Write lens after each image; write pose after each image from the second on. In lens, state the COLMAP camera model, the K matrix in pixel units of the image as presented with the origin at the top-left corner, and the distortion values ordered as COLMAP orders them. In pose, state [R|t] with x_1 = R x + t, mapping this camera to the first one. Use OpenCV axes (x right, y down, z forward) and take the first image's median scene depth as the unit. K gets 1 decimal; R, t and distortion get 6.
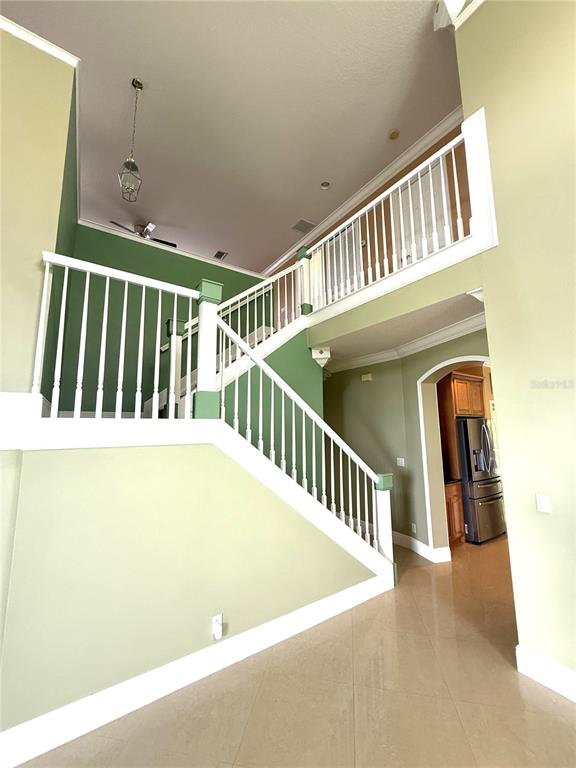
lens RADIAL K [[307.7, 0, 288.1], [0, 307.7, 382.6], [0, 0, 1]] dist [0.006987, -0.000764]
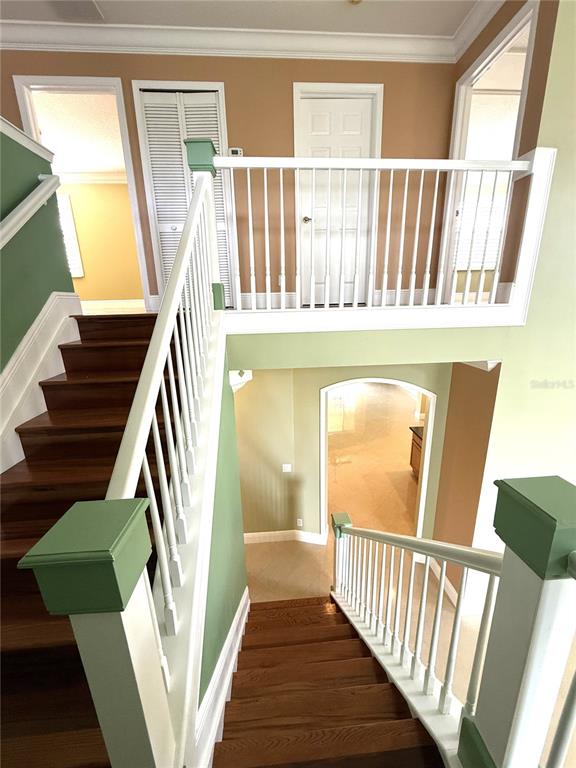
lens RADIAL K [[307.7, 0, 288.0], [0, 307.7, 385.9], [0, 0, 1]] dist [0.006987, -0.000764]
pose [[0.497623, -0.231747, 0.835862, -0.355688], [-0.097949, 0.942471, 0.319617, -0.277980], [-0.861845, -0.240921, 0.446296, 0.646345]]
